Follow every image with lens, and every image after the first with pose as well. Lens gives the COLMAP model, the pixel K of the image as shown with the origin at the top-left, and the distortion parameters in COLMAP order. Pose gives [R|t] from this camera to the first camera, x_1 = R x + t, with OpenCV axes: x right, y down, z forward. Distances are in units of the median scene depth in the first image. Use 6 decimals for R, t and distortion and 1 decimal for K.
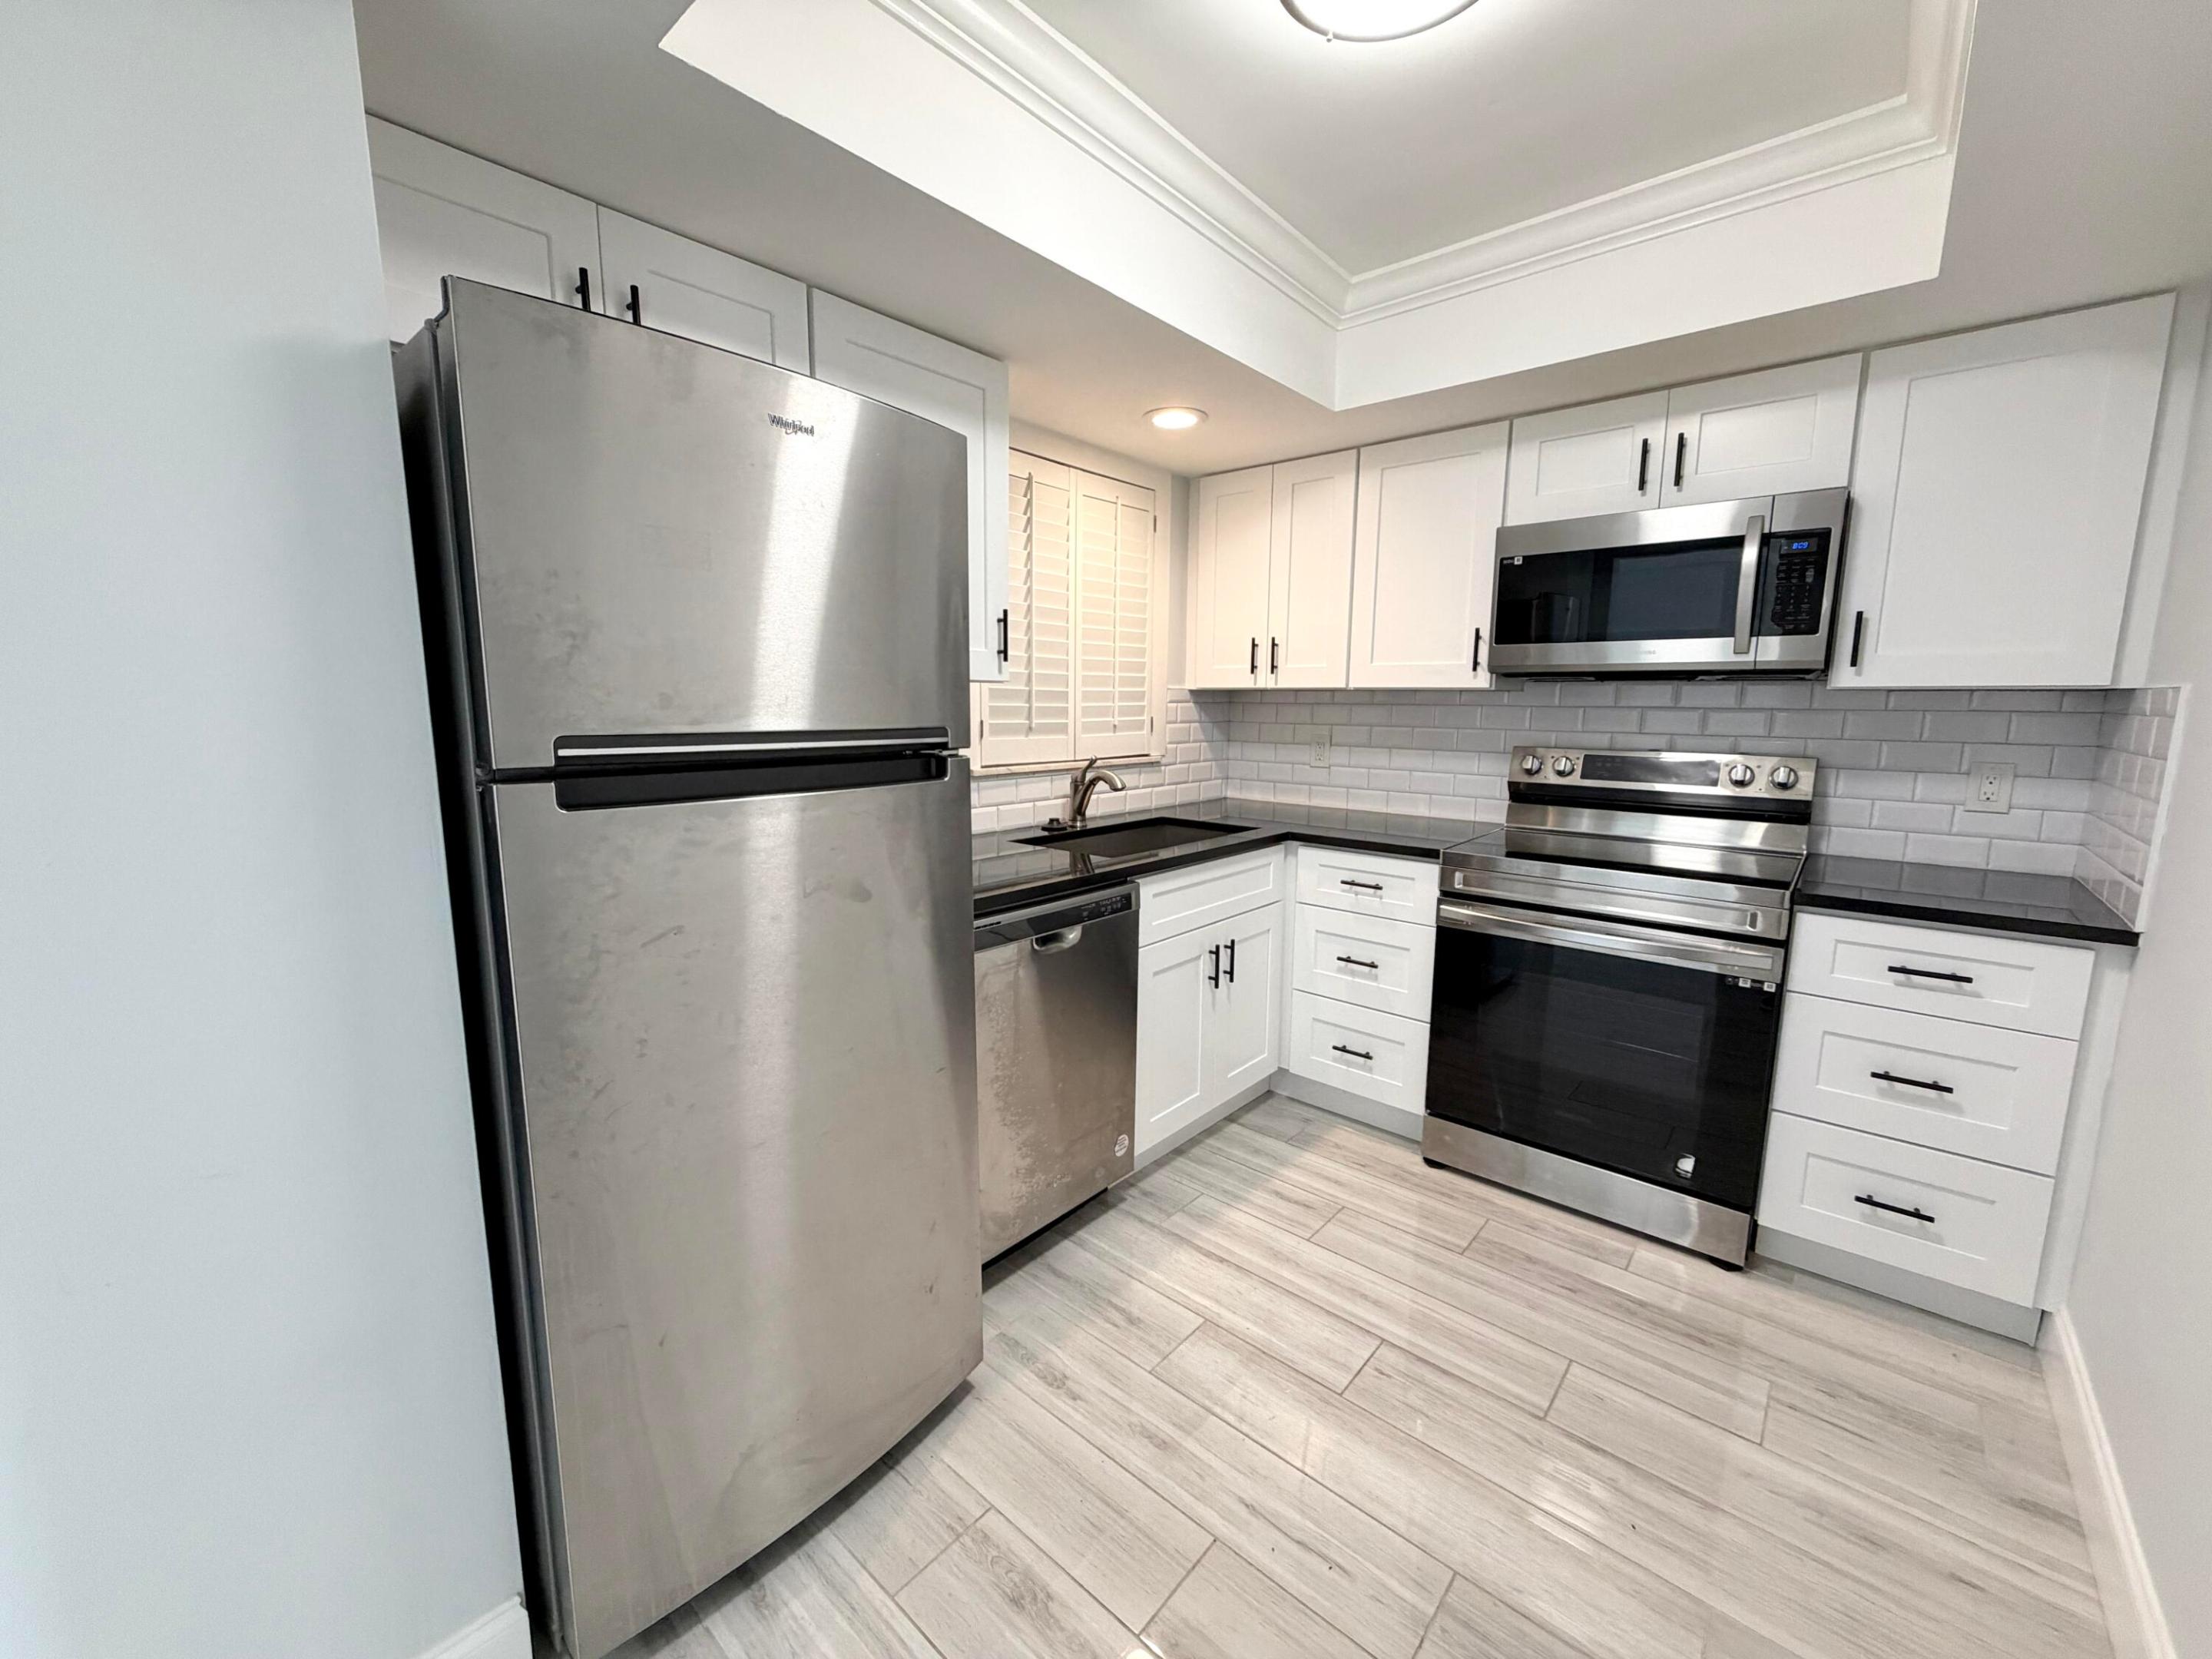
lens RADIAL K [[880.9, 0, 1096.6], [0, 880.9, 827.1], [0, 0, 1]] dist [0.000199, 0.000400]
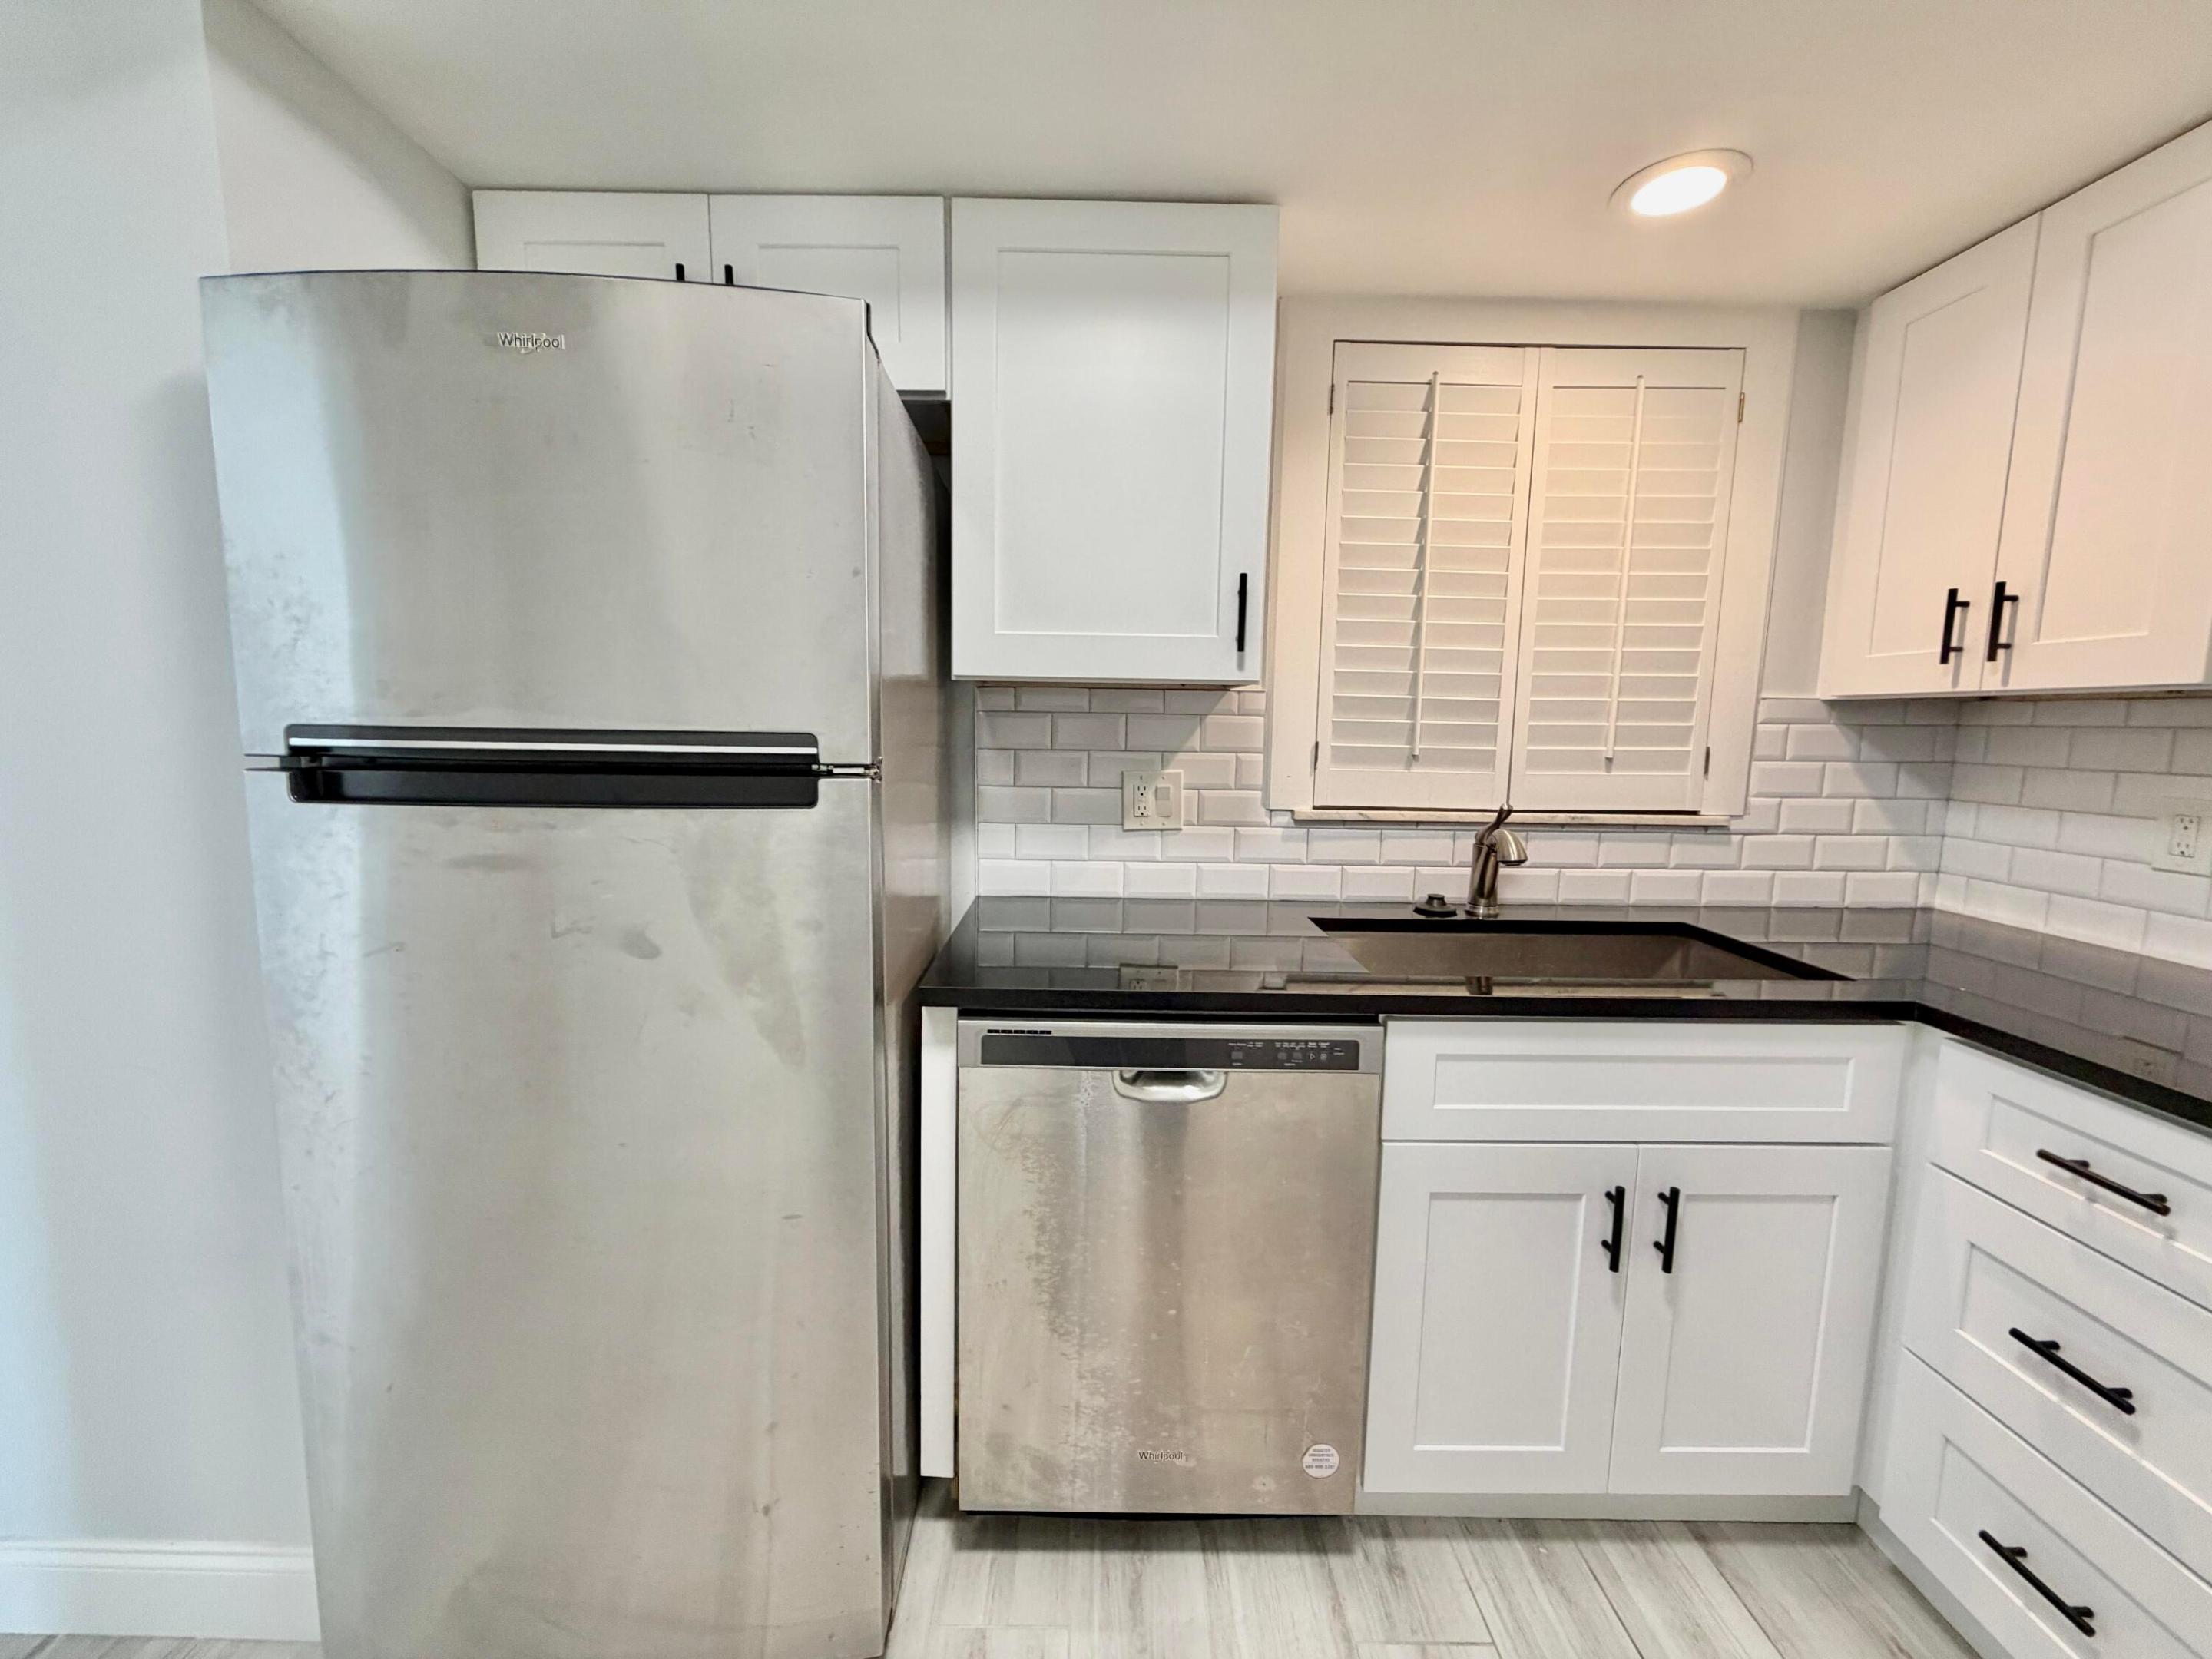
lens RADIAL K [[878.4, 0, 1094.3], [0, 878.4, 828.3], [0, 0, 1]] dist [-0.000705, 0.000071]
pose [[0.664351, 0.092951, -0.741618, 0.337678], [-0.118026, 0.992834, 0.018708, -0.053521], [0.738043, 0.075102, 0.670561, 0.483540]]
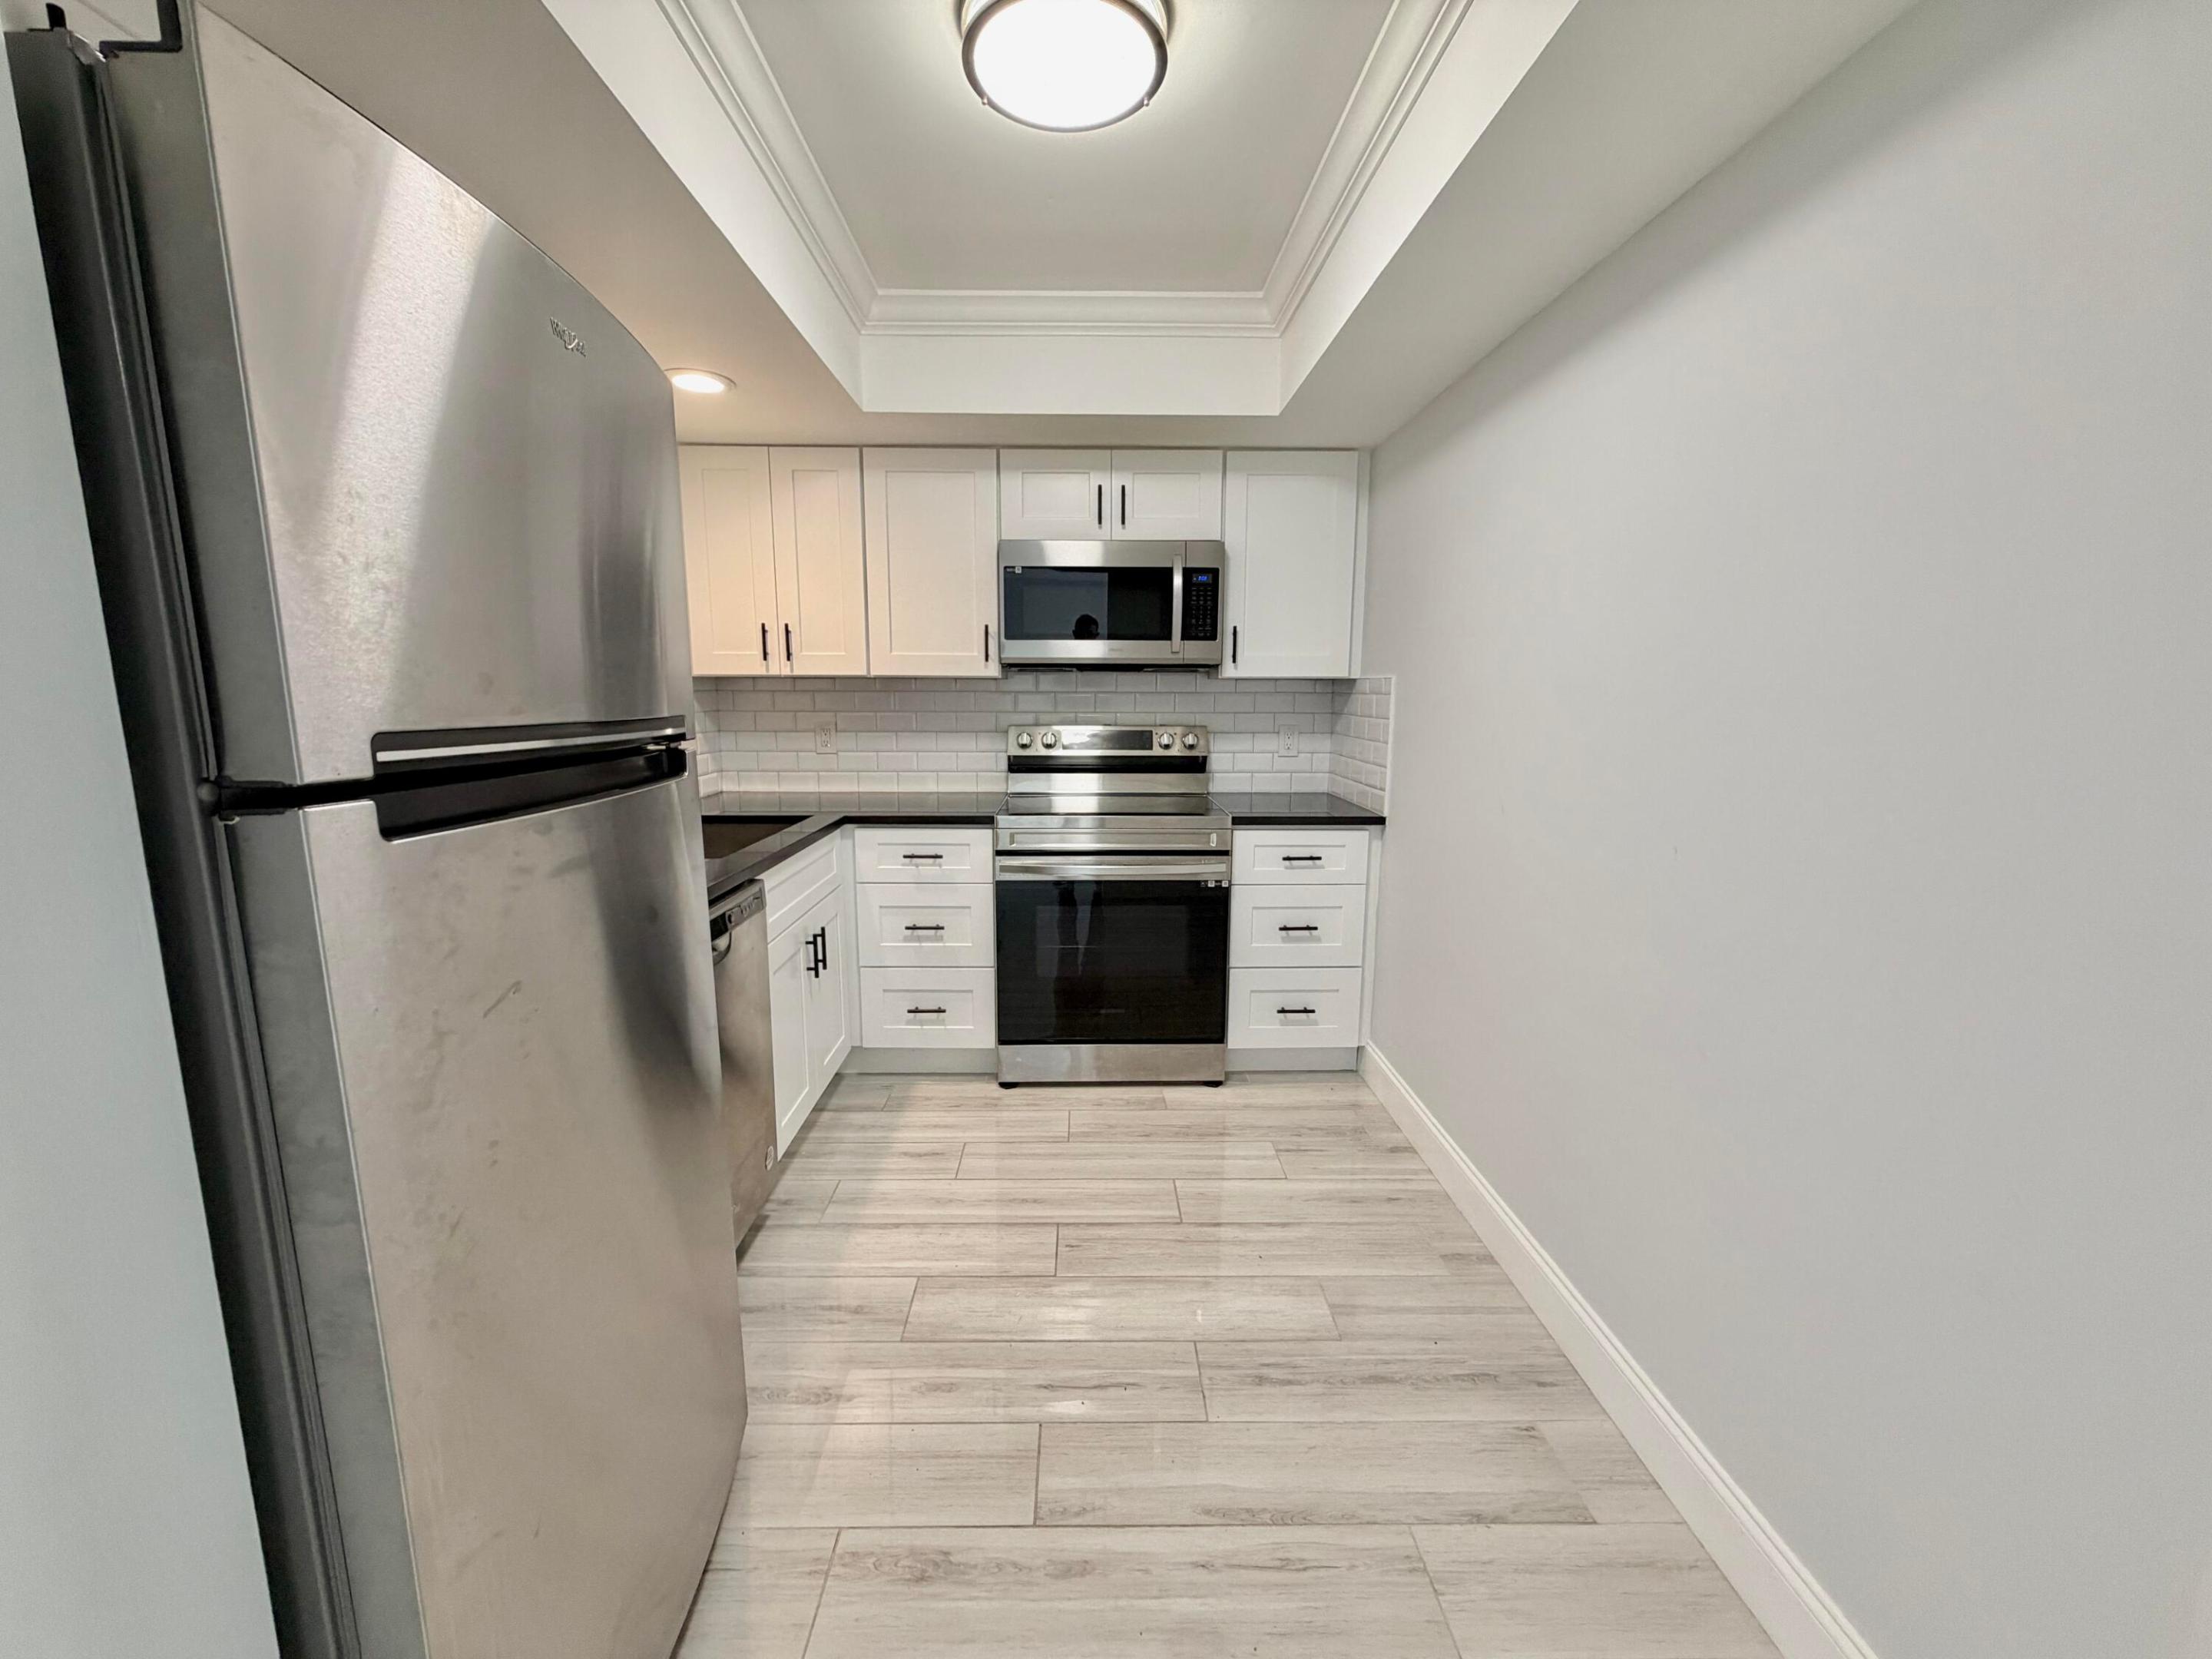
lens RADIAL K [[880.1, 0, 1096.6], [0, 880.1, 826.4], [0, 0, 1]] dist [0.000147, 0.000292]
pose [[0.740317, -0.106756, 0.663727, -0.314369], [0.099643, 0.993830, 0.048711, -0.003753], [-0.664833, 0.030074, 0.746387, 0.053087]]
